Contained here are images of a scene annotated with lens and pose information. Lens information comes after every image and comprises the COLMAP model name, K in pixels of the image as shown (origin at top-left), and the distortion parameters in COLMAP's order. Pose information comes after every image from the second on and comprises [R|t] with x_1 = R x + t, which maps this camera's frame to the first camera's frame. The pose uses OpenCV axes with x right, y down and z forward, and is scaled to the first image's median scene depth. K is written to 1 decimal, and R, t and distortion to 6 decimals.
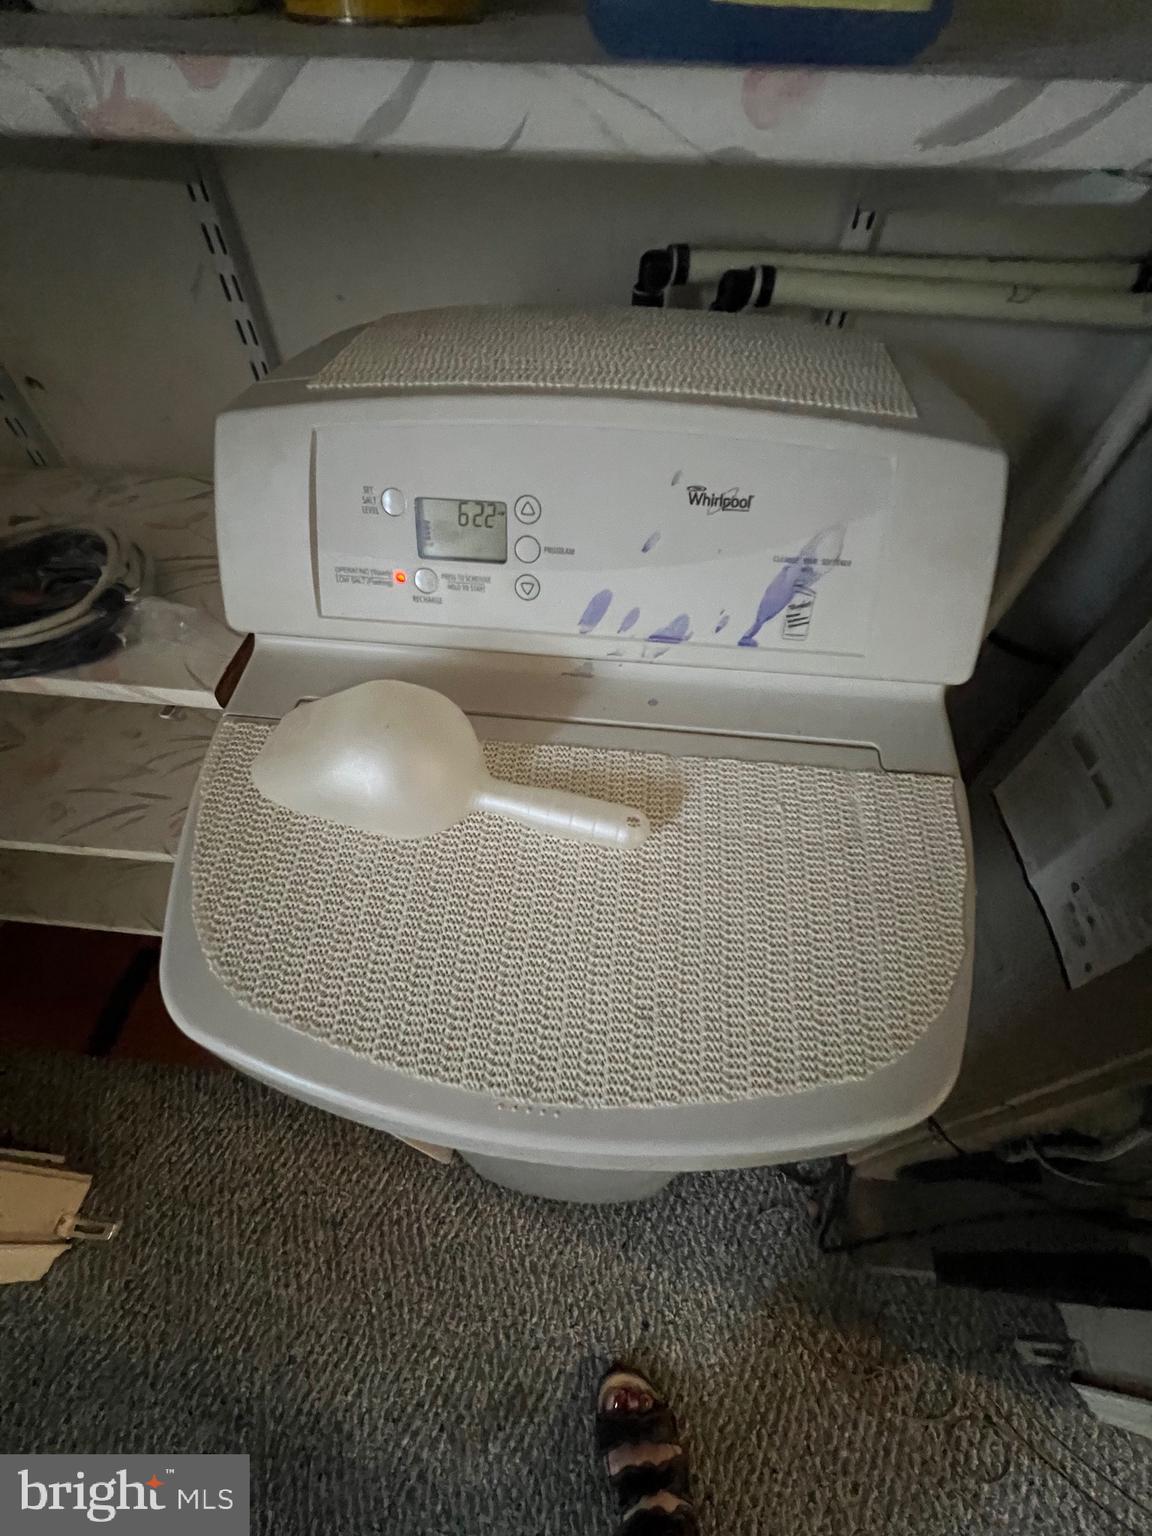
lens RADIAL K [[619.2, 0, 577.7], [0, 619.2, 767.3], [0, 0, 1]] dist [-0.003416, 0.000754]
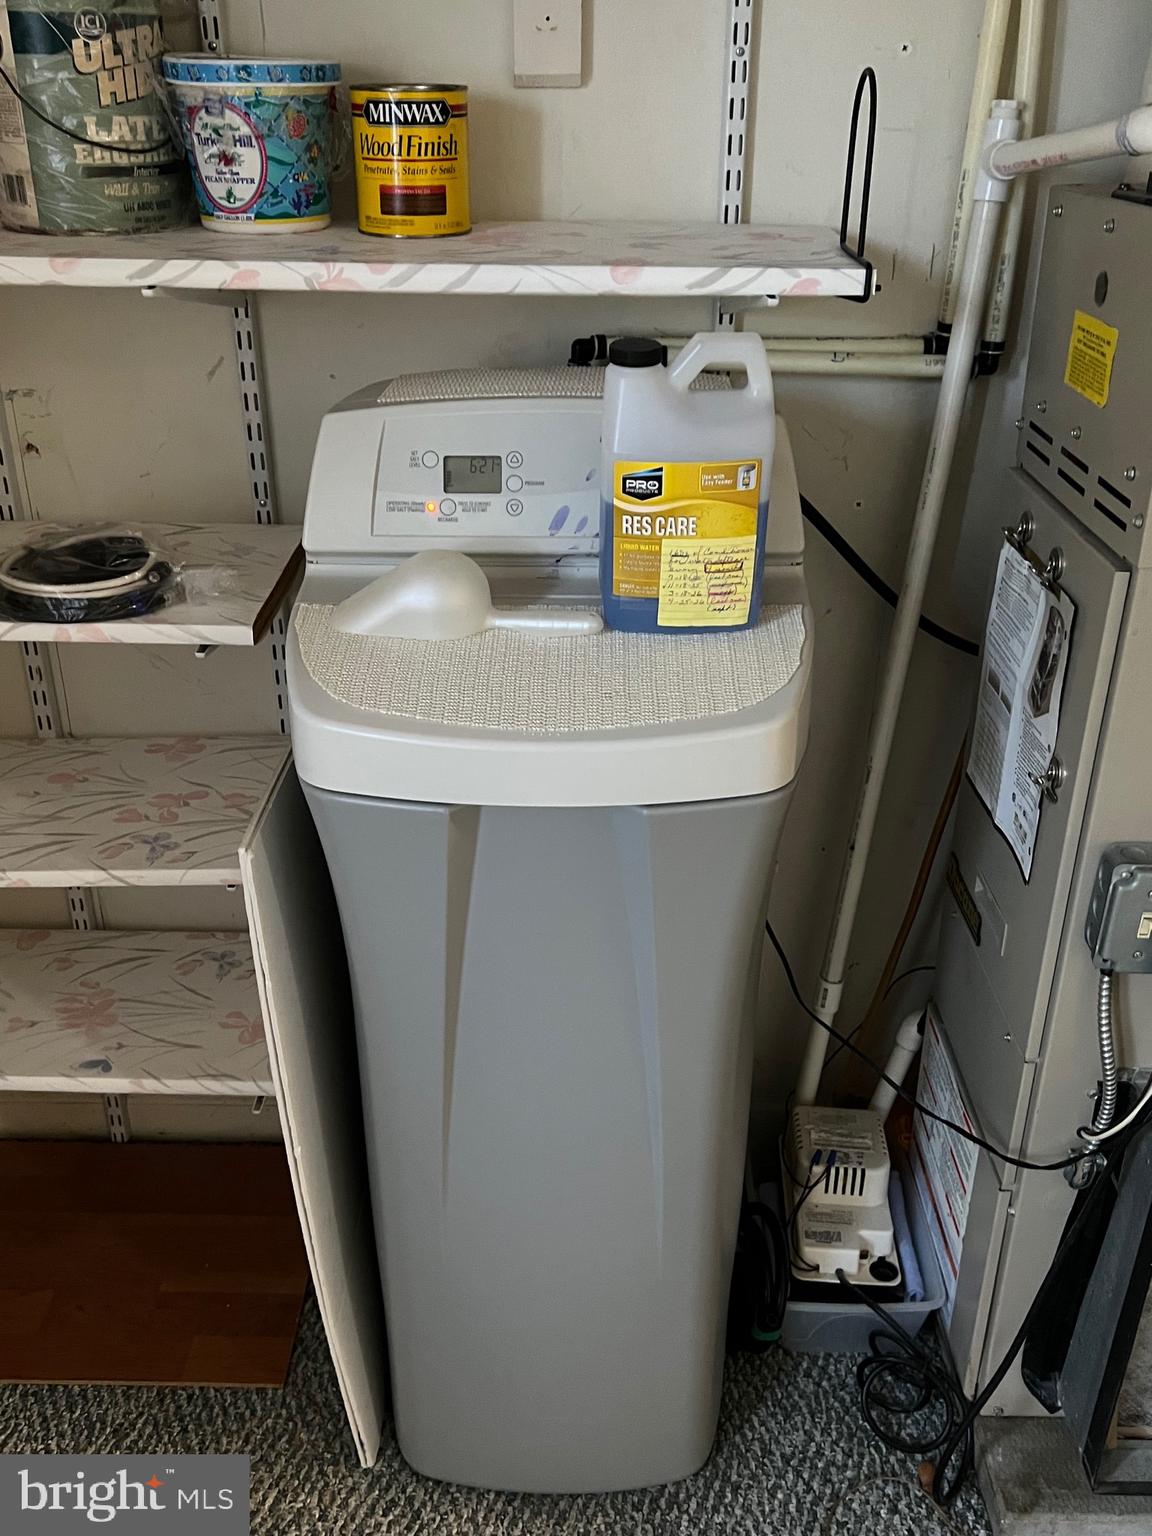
lens RADIAL K [[1350.5, 0, 577.3], [0, 1350.5, 768.4], [0, 0, 1]] dist [0.054984, -0.027851]
pose [[0.995913, -0.044171, 0.078777, -0.078555], [0.072665, 0.909870, -0.408480, 0.602592], [-0.053634, 0.412535, 0.909362, -0.644928]]
